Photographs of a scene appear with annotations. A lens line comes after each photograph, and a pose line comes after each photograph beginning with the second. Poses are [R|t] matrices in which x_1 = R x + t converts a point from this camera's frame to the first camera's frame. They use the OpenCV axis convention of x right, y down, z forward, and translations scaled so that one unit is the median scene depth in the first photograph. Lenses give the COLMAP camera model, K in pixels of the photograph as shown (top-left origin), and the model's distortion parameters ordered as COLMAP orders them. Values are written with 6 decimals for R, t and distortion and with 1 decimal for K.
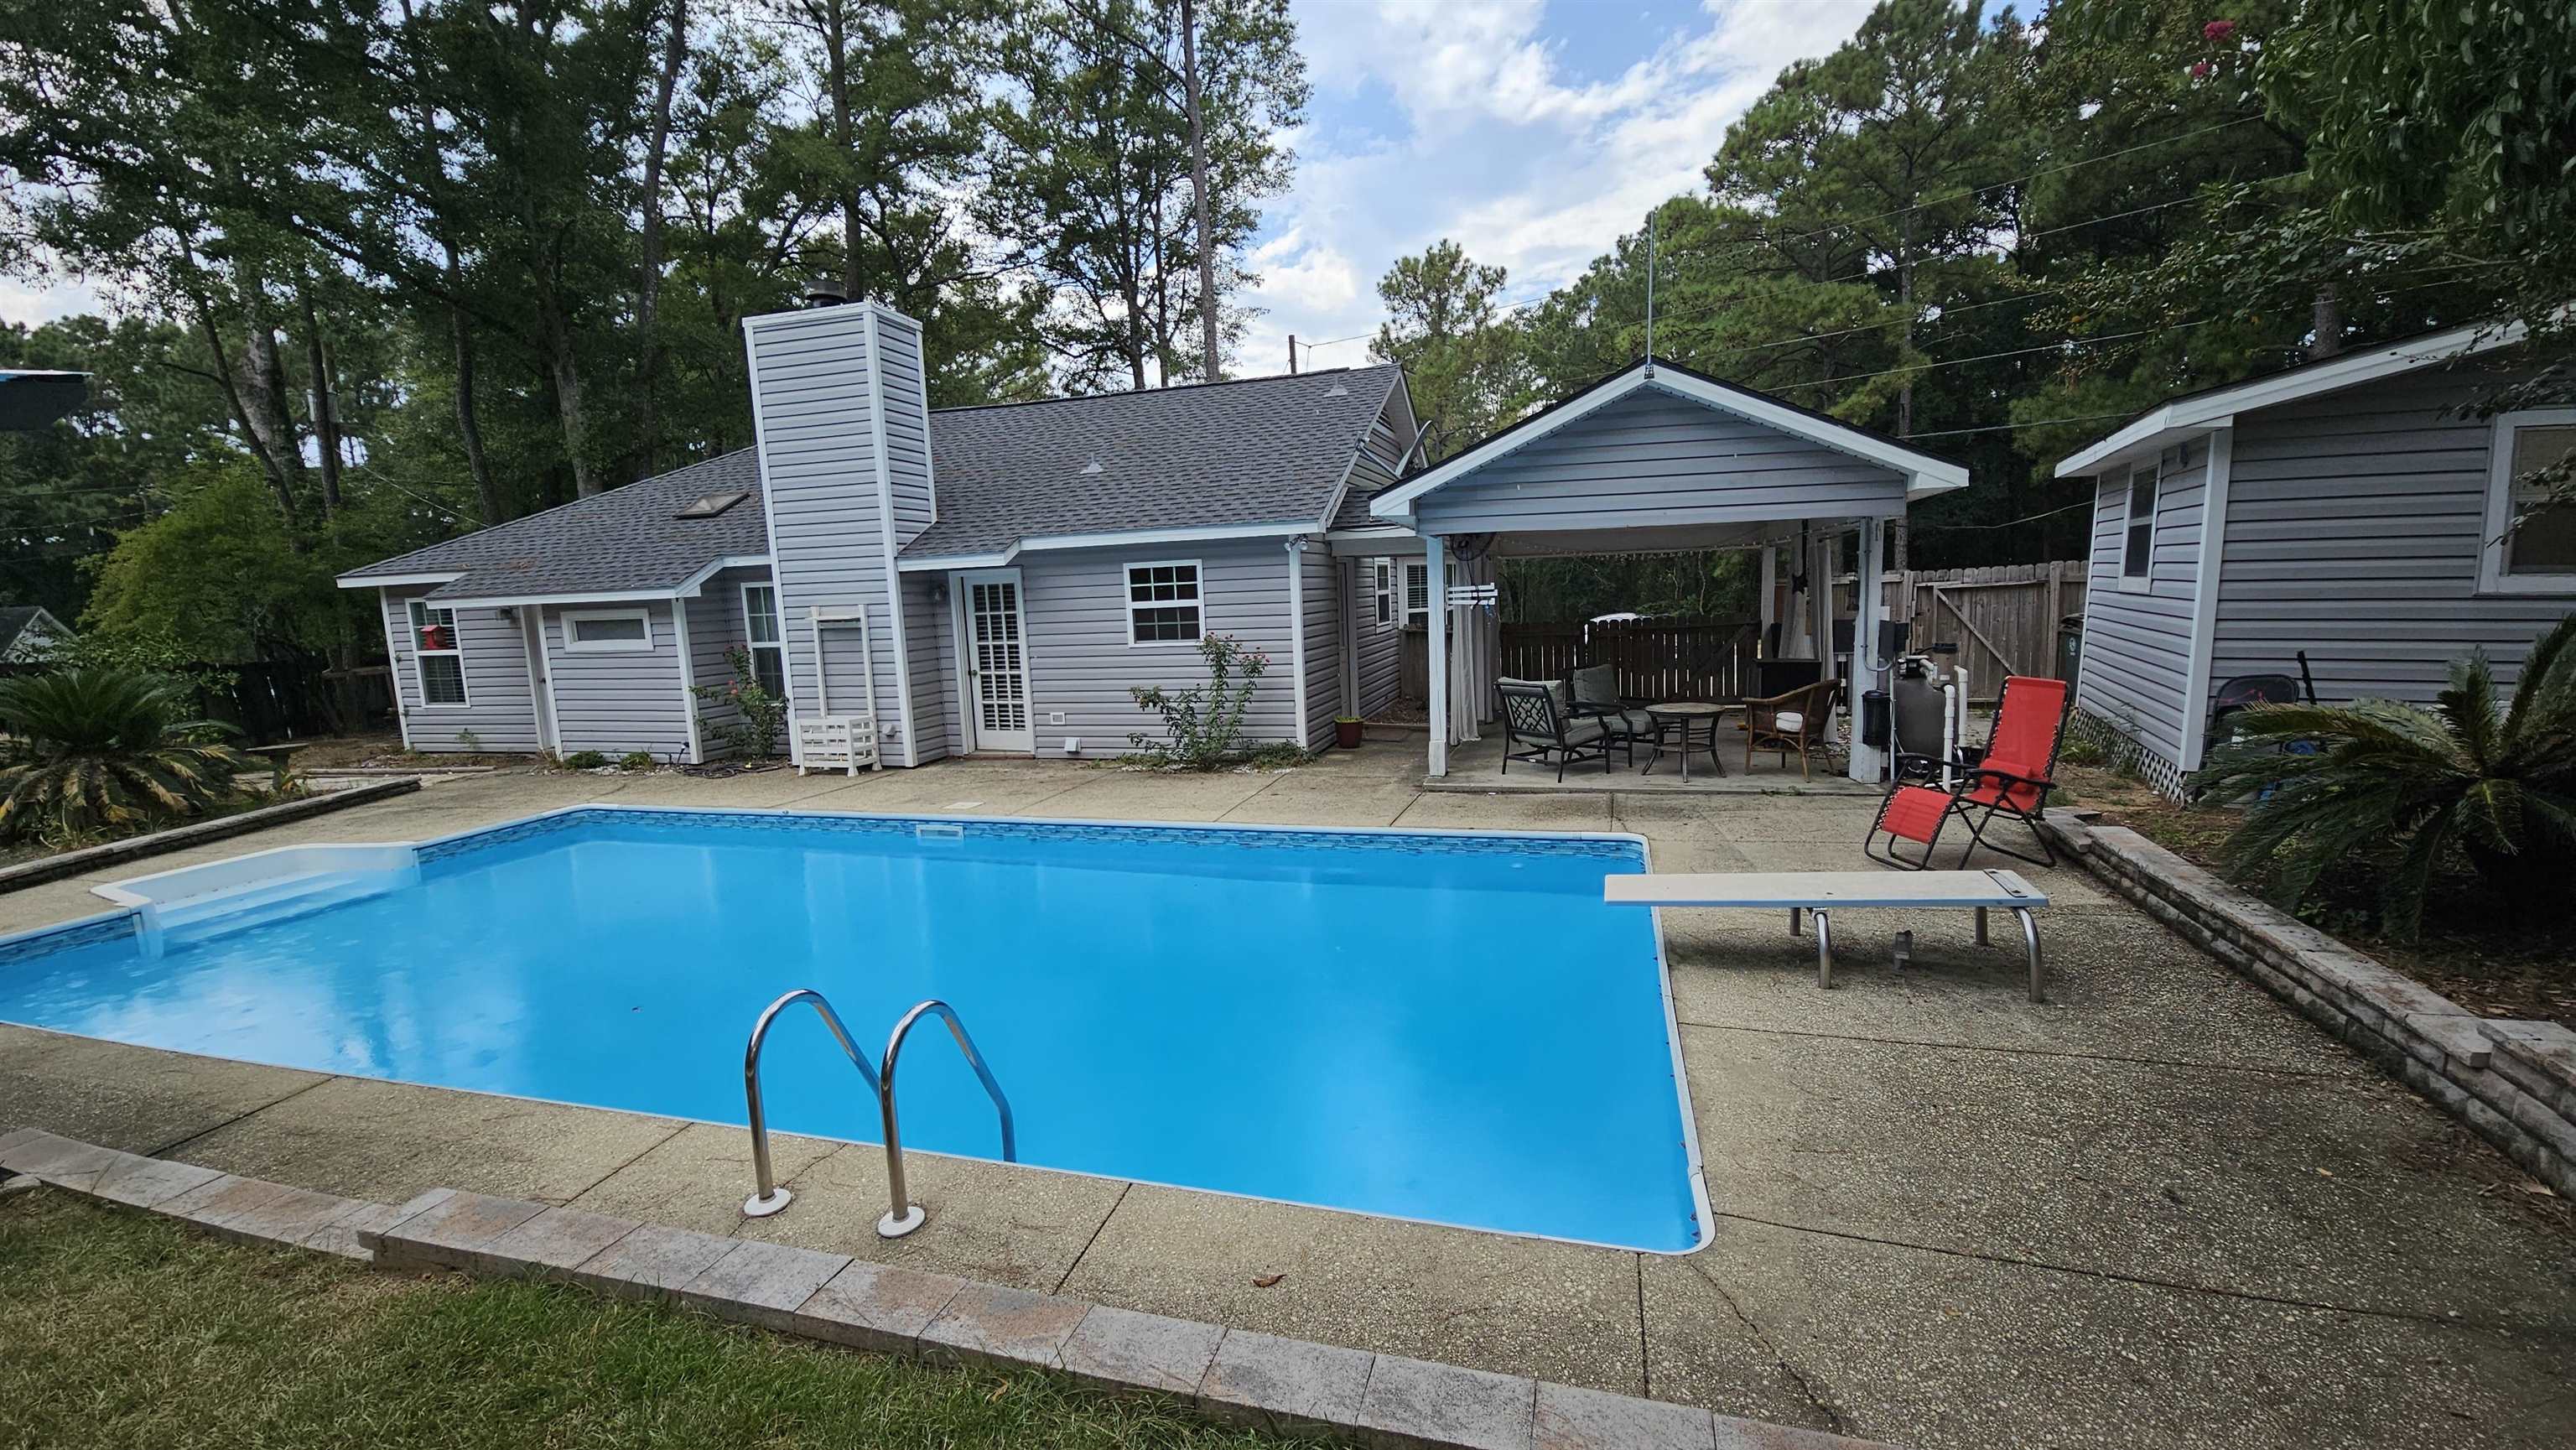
lens RADIAL K [[1049.6, 0, 1291.4], [0, 1049.6, 731.9], [0, 0, 1]] dist [0.006987, -0.004819]
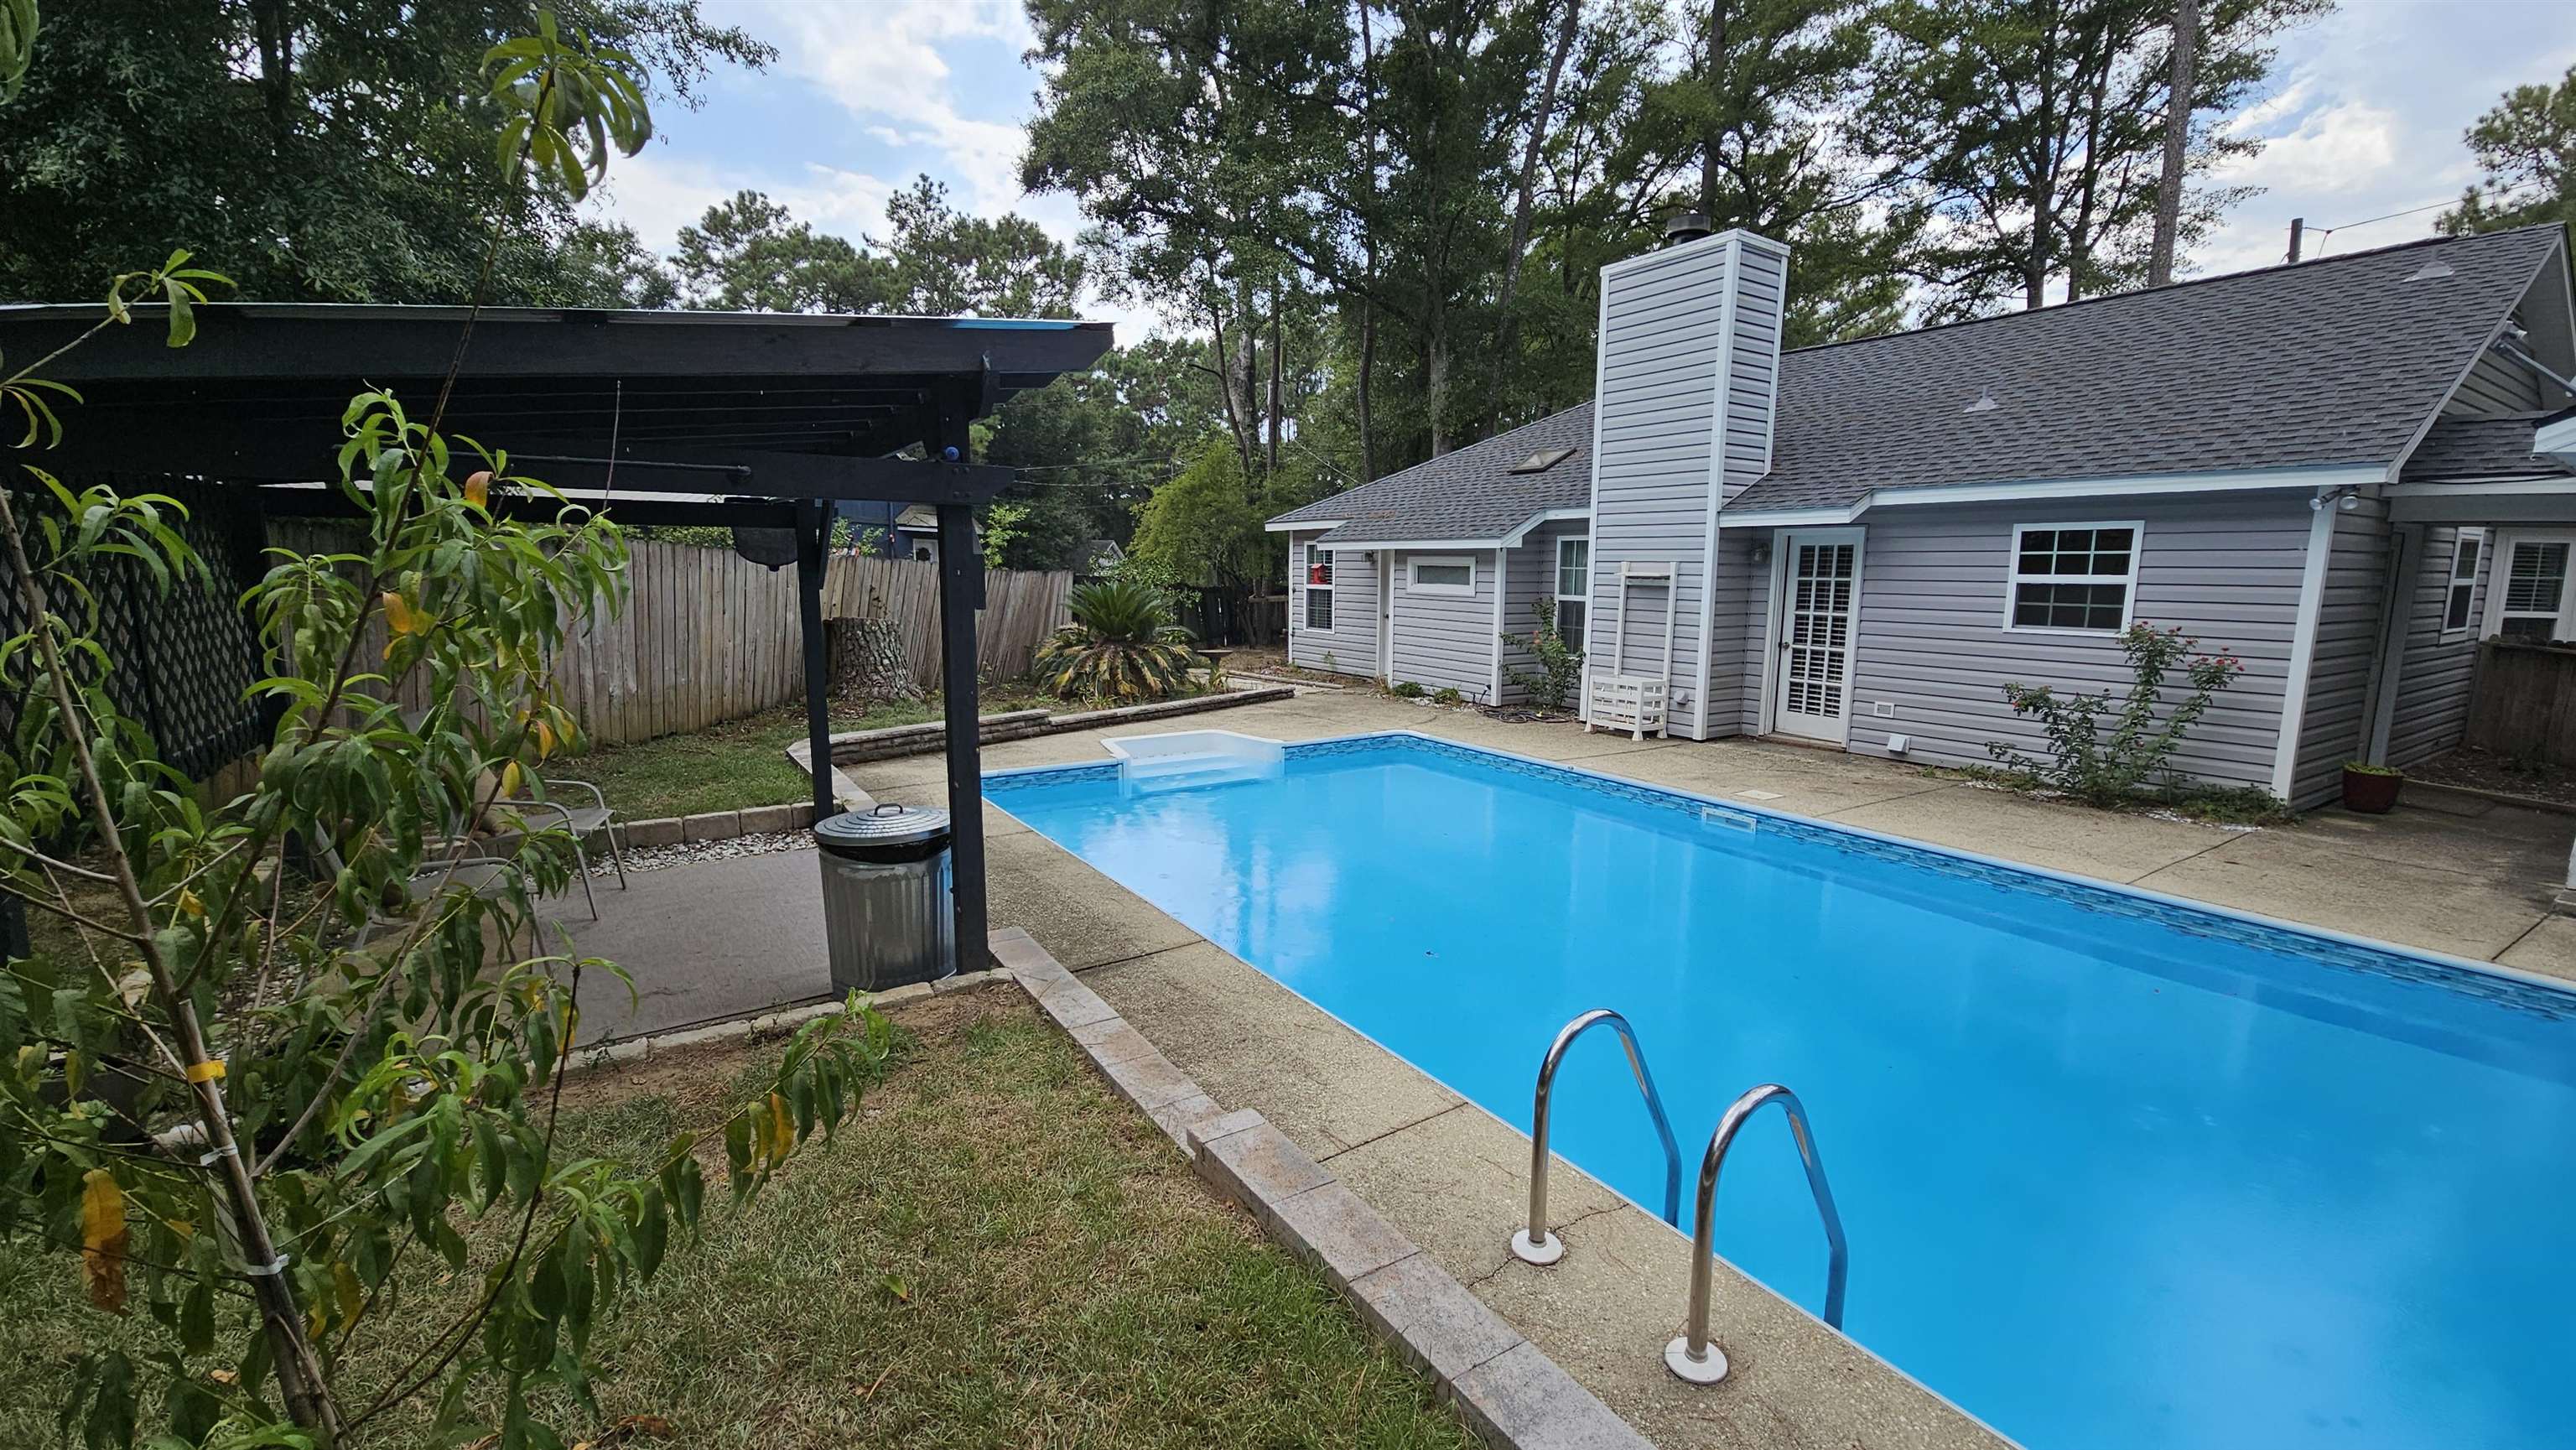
lens RADIAL K [[1049.6, 0, 1290.4], [0, 1049.6, 728.9], [0, 0, 1]] dist [0.006987, -0.004819]
pose [[0.757609, 0.146594, -0.636033, -0.045949], [-0.127432, 0.988921, 0.076138, -0.001011], [0.640148, 0.023368, 0.767896, 0.057244]]
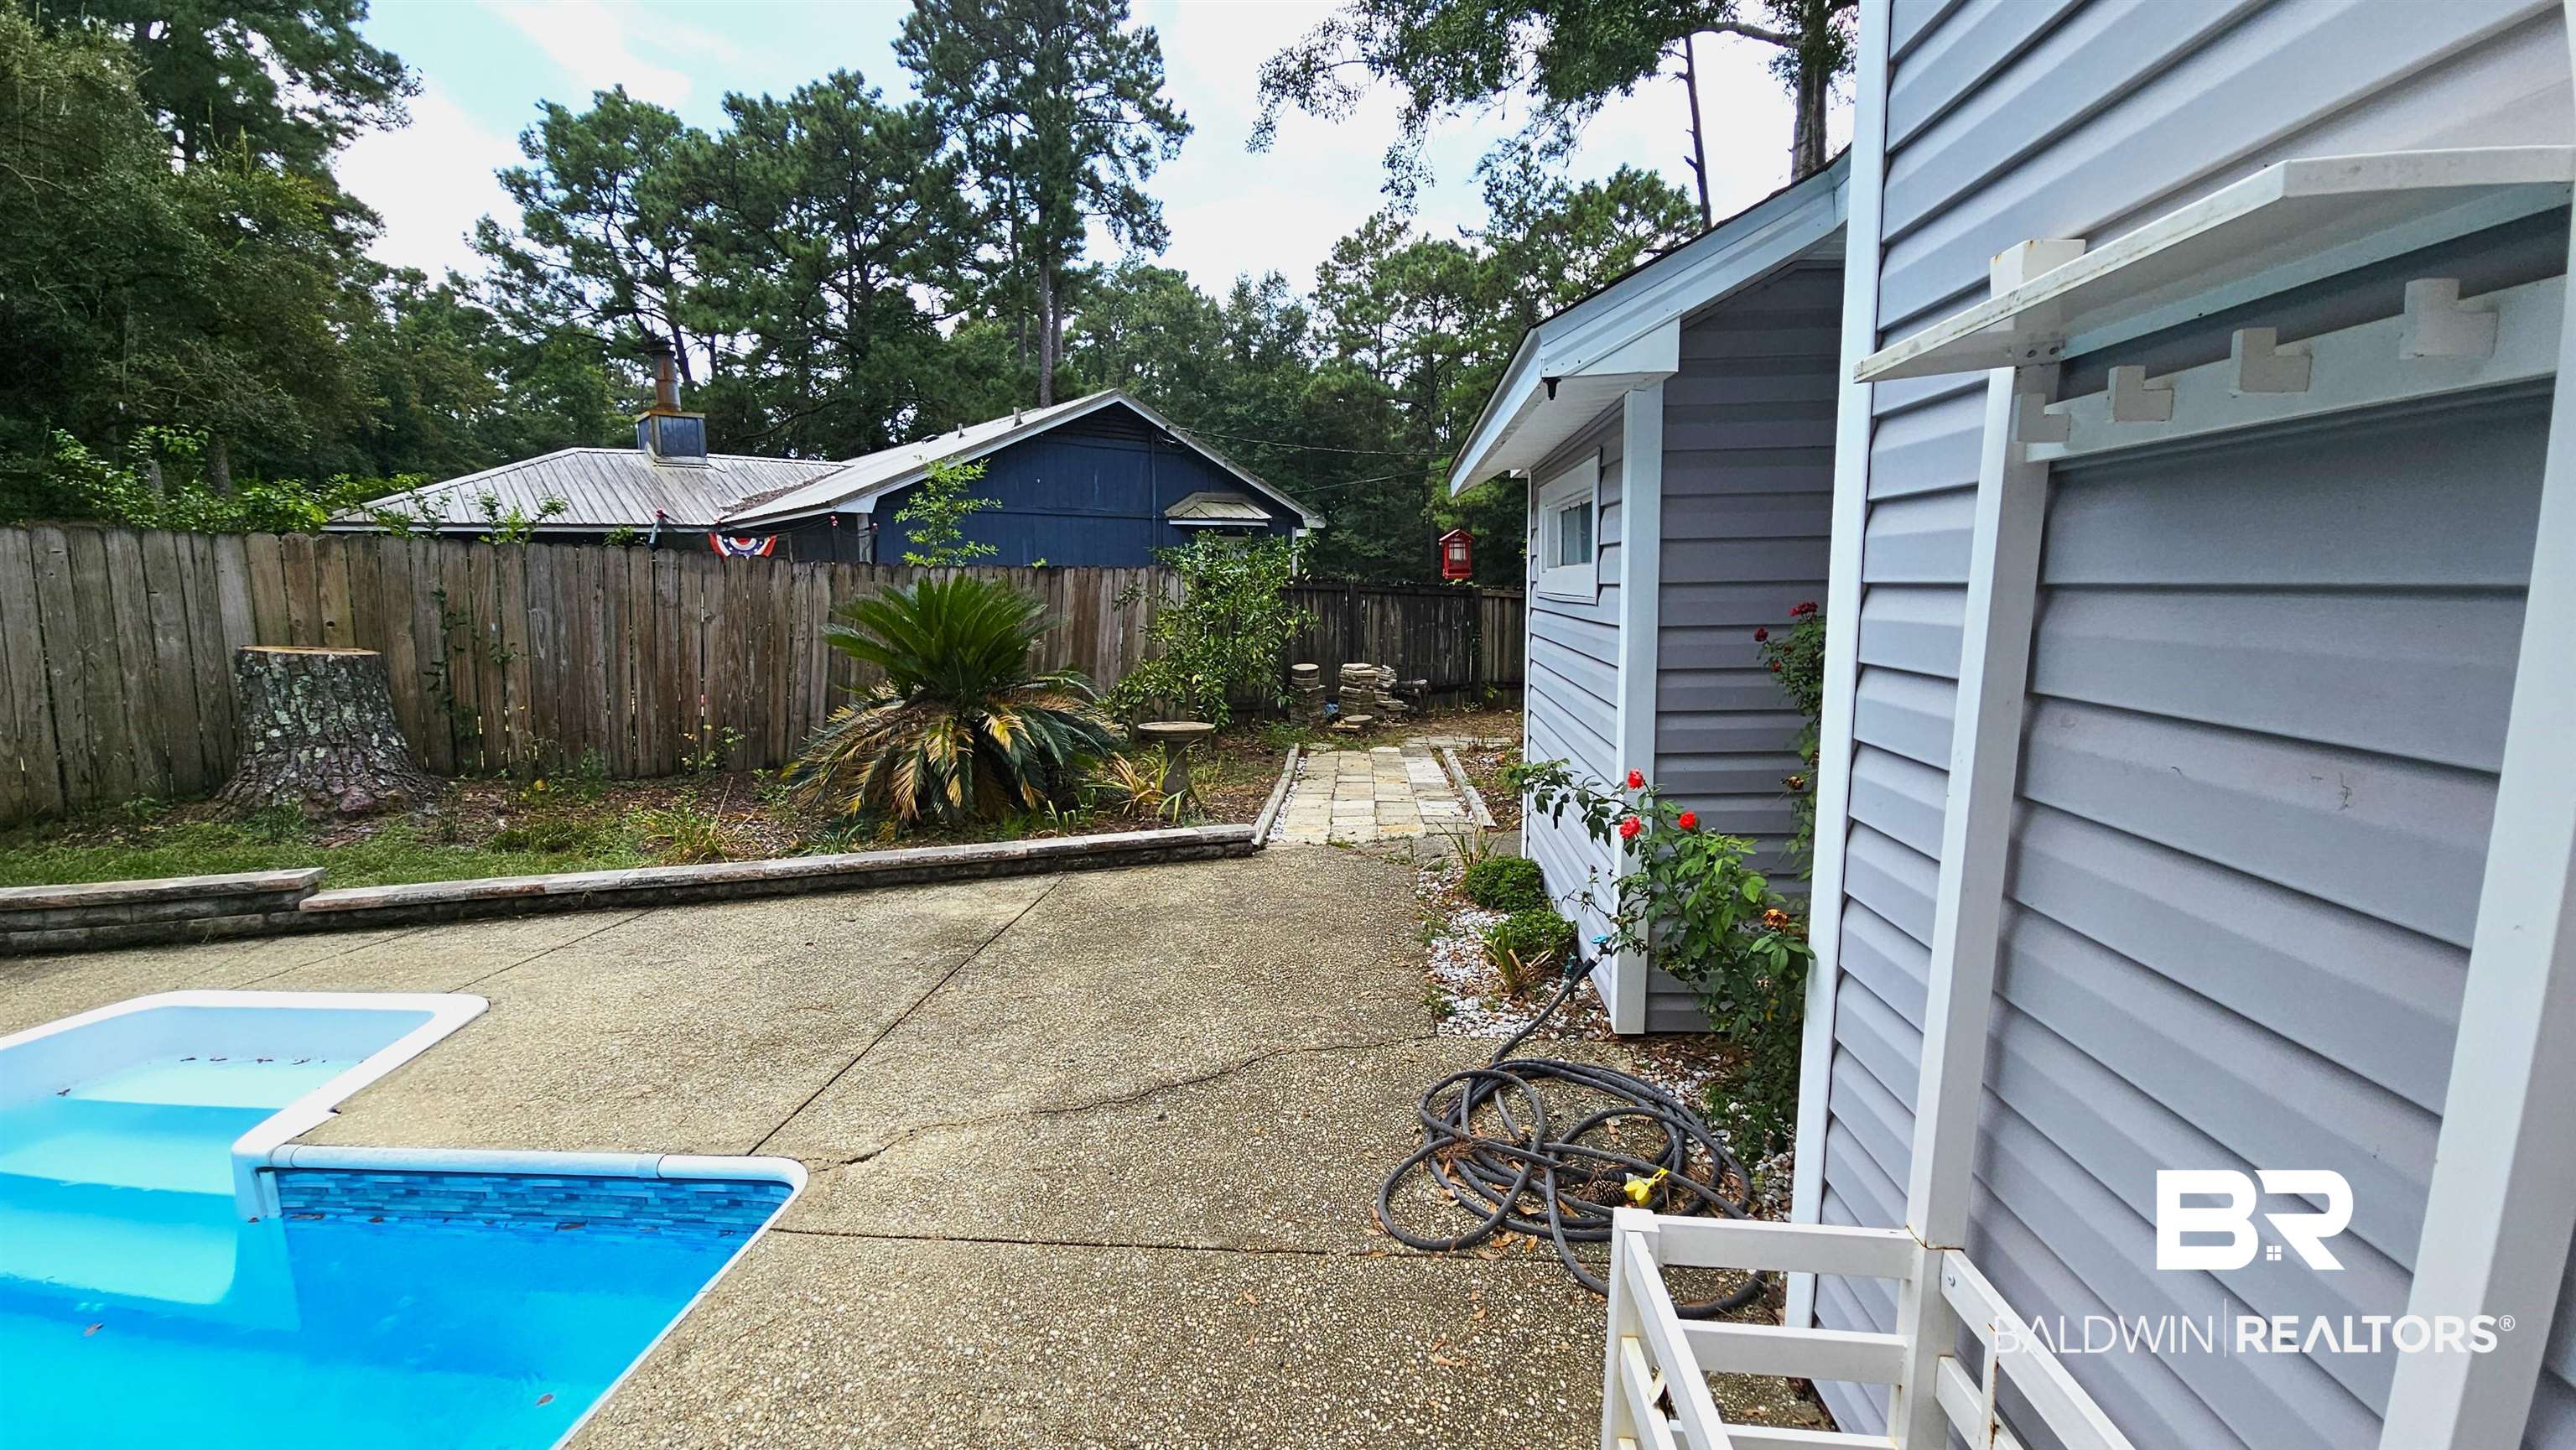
lens RADIAL K [[1049.6, 0, 1291.8], [0, 1049.6, 718.2], [0, 0, 1]] dist [0.006987, -0.004819]
pose [[0.208265, 0.162996, -0.964395, -0.332655], [-0.127877, 0.982090, 0.138371, -0.073410], [0.969677, 0.094506, 0.225379, 0.839908]]
